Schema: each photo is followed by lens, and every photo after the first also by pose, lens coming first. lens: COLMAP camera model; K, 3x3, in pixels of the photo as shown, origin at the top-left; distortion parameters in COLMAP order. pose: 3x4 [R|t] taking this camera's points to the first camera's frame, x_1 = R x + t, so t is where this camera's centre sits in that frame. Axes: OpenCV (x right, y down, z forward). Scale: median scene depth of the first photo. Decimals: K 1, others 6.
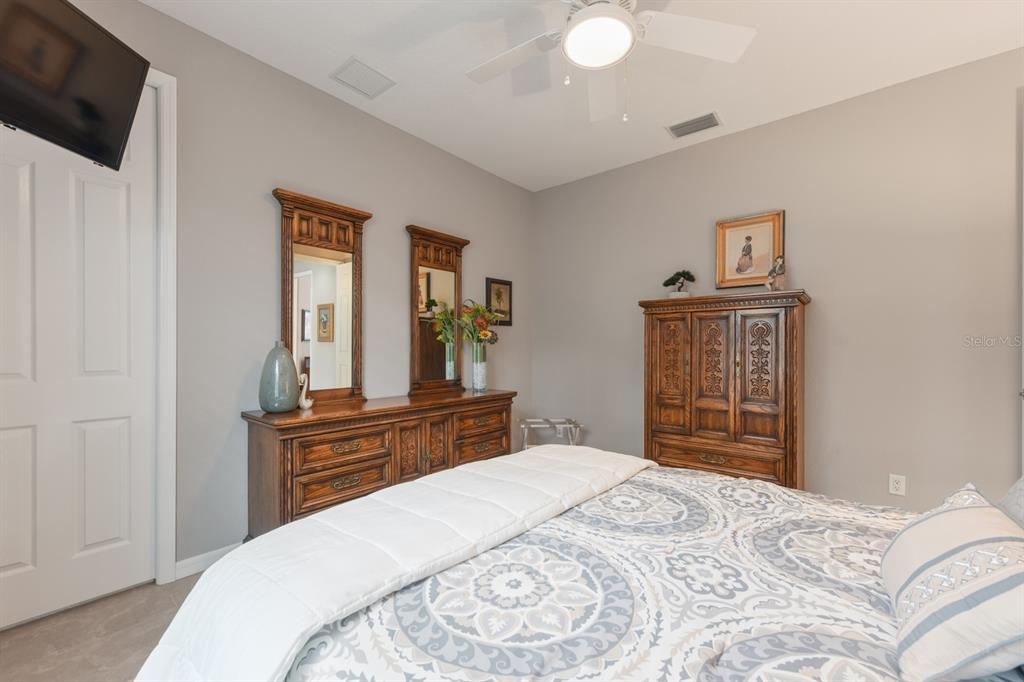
lens RADIAL K [[413.7, 0, 517.3], [0, 413.7, 348.5], [0, 0, 1]] dist [0.008892, -0.000216]
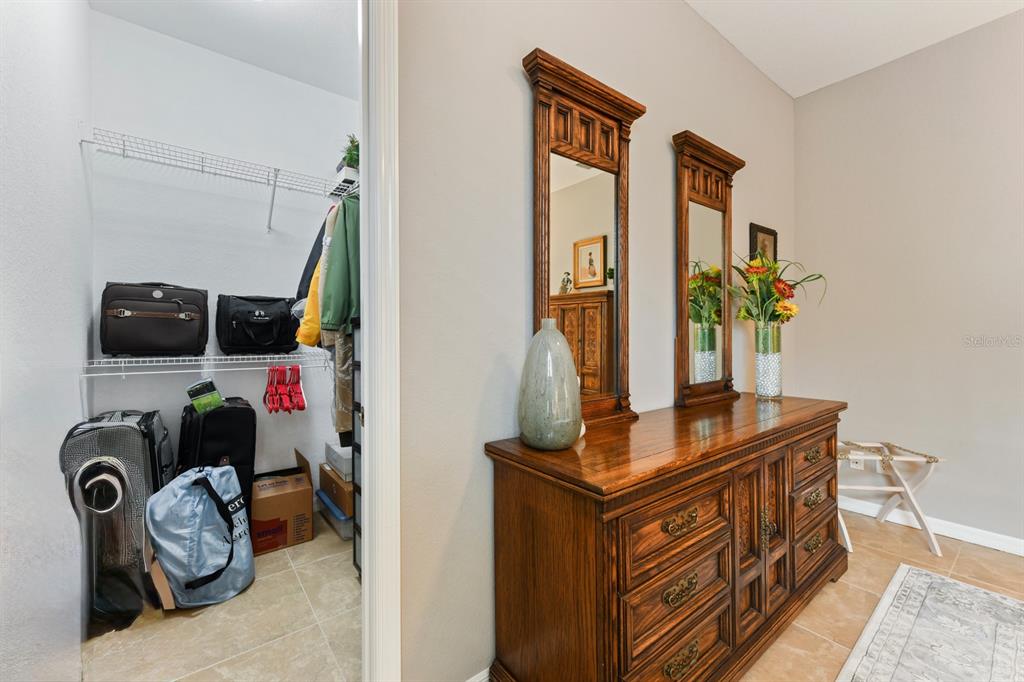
lens RADIAL K [[413.7, 0, 506.5], [0, 413.7, 335.0], [0, 0, 1]] dist [0.008892, -0.000216]
pose [[0.973318, -0.008984, -0.229283, -0.420859], [0.009529, 0.999954, 0.001271, 0.001890], [0.229261, -0.003422, 0.973359, 0.376205]]
